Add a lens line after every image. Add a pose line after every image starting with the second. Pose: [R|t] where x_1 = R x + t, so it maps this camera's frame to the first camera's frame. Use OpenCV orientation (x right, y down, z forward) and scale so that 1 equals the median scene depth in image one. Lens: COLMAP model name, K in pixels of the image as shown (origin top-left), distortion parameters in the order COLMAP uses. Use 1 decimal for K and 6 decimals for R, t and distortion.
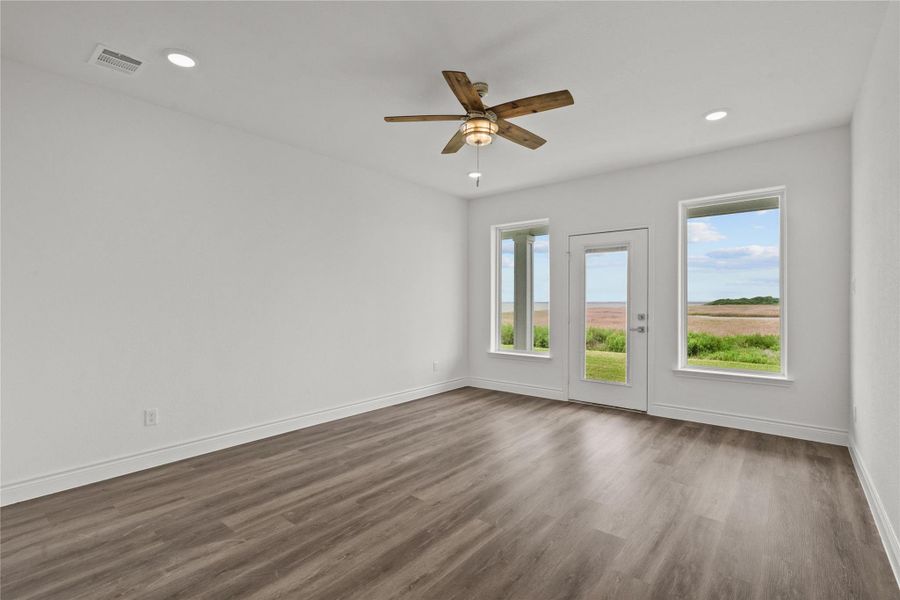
lens RADIAL K [[419.5, 0, 448.6], [0, 419.5, 303.6], [0, 0, 1]] dist [0.000837, 0.000185]
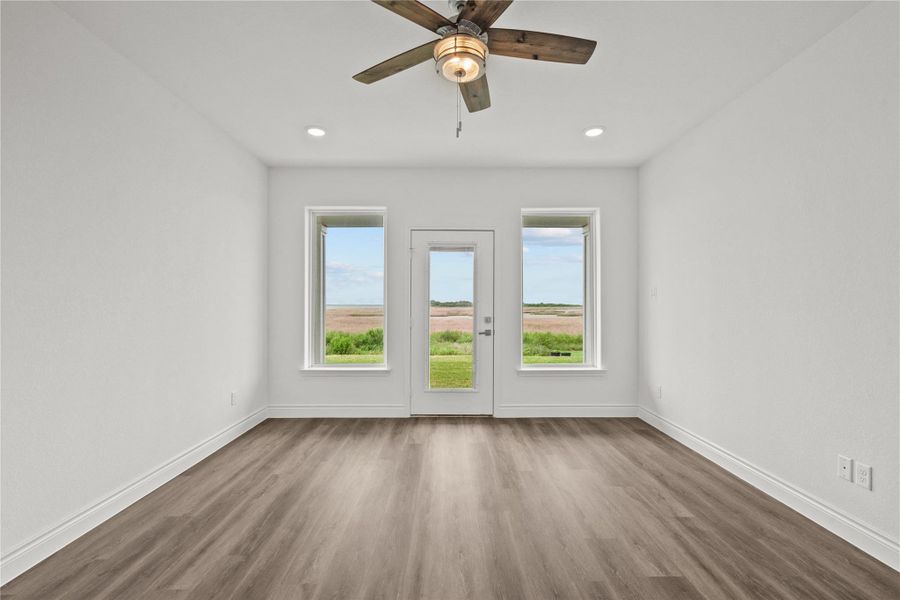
lens RADIAL K [[414.9, 0, 449.1], [0, 414.9, 305.6], [0, 0, 1]] dist [-0.001535, 0.000366]
pose [[0.762589, -0.000680, 0.646884, -0.248356], [0.001496, 0.999999, -0.000712, -0.001560], [-0.646882, 0.001510, 0.762588, 0.318937]]
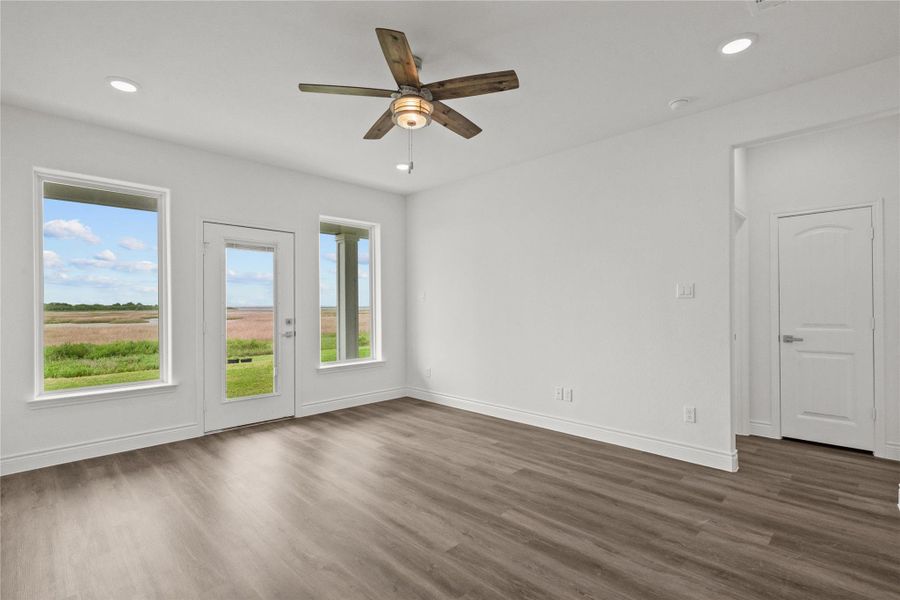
lens RADIAL K [[429.4, 0, 449.9], [0, 429.4, 307.0], [0, 0, 1]] dist [-0.001301, 0.000076]
pose [[0.080636, -0.001593, 0.996742, -0.530020], [0.007741, 0.999970, 0.000972, -0.000879], [-0.996714, 0.007637, 0.080646, 0.550858]]
